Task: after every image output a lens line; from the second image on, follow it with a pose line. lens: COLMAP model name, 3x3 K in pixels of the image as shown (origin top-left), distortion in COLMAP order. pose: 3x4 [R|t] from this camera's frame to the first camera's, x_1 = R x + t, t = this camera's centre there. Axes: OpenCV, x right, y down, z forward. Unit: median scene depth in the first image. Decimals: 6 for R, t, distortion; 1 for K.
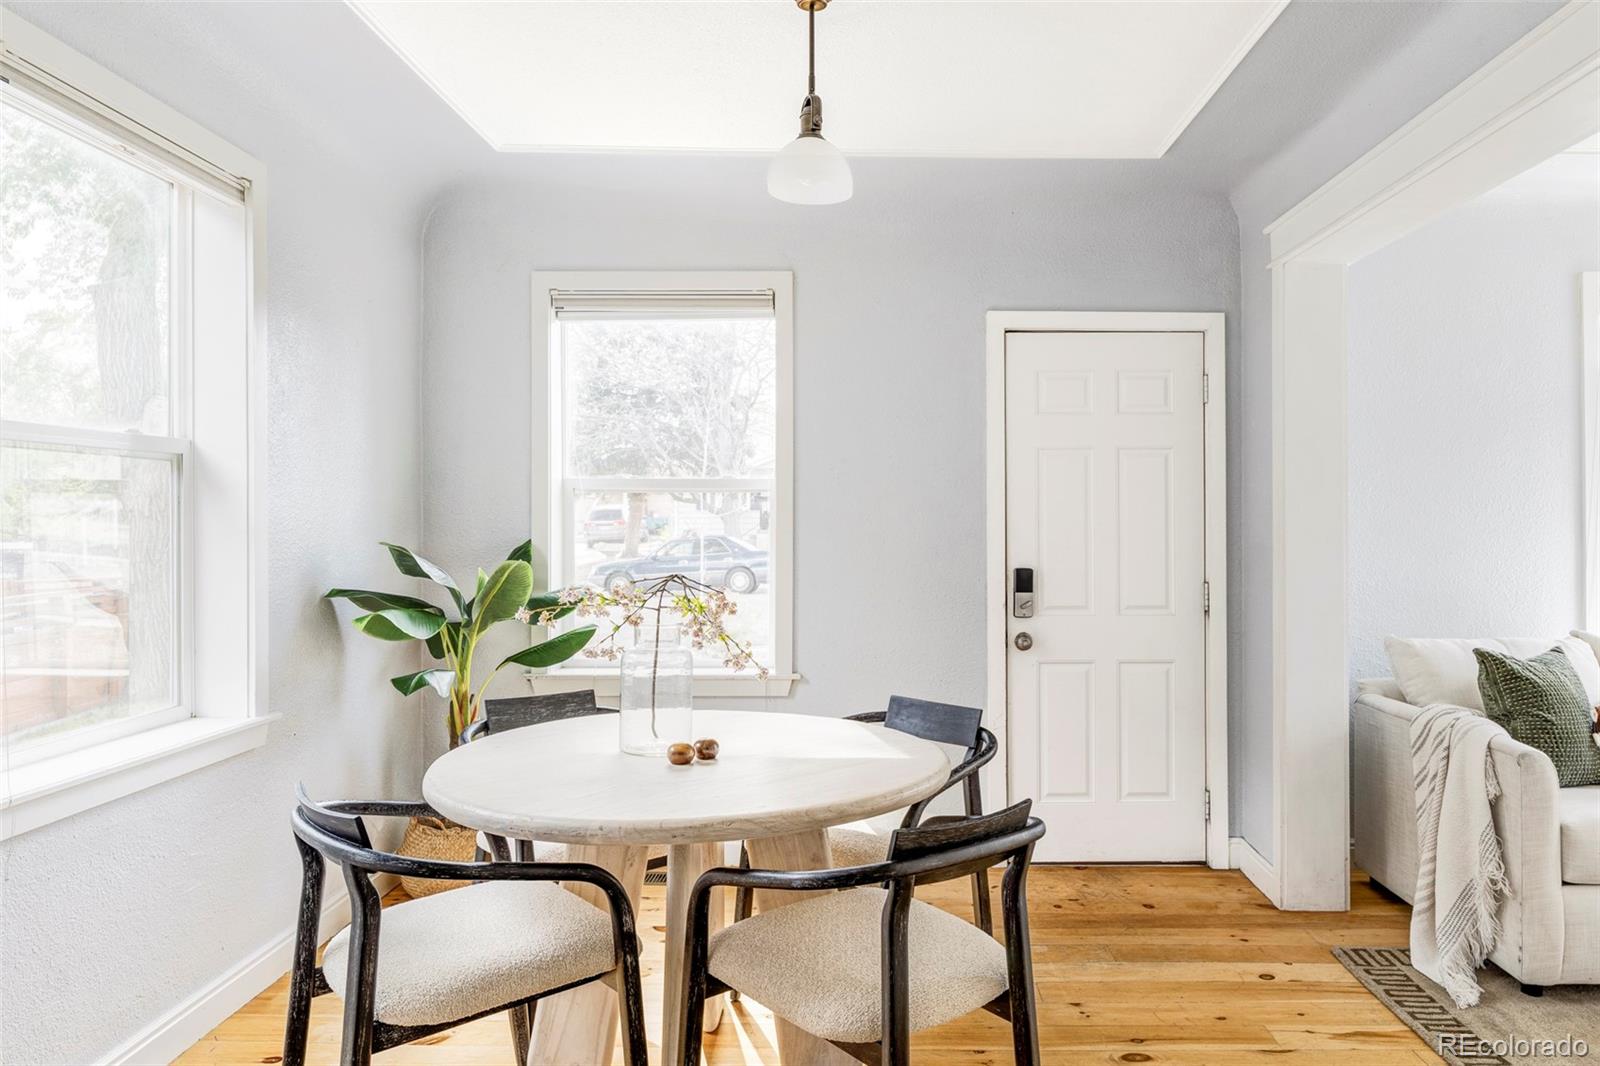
lens RADIAL K [[1062.3, 0, 800.0], [0, 1062.3, 533.0], [0, 0, 1]] dist [0.042342, -0.000736]
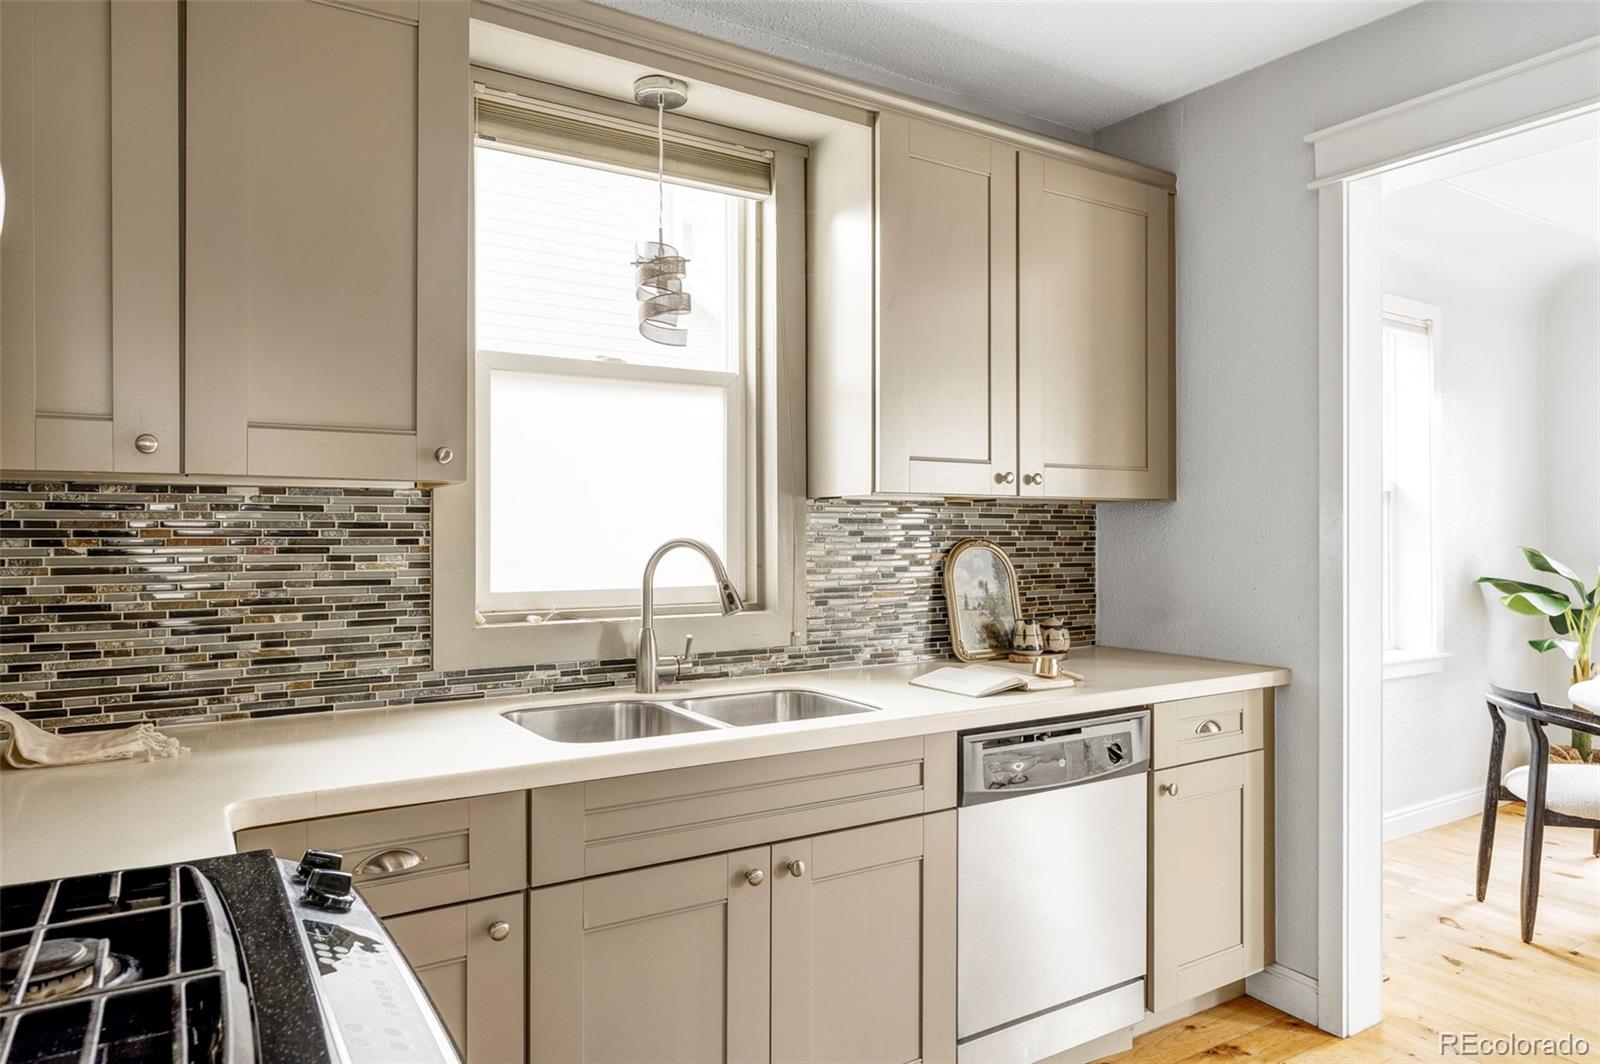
lens RADIAL K [[1002.1, 0, 800.0], [0, 1002.1, 532.0], [0, 0, 1]] dist [-0.004395, -0.000865]
pose [[0.584020, -0.003415, -0.811732, 0.133979], [-0.004650, 0.999961, -0.007553, 0.005090], [0.811726, 0.008186, 0.583981, -0.566267]]
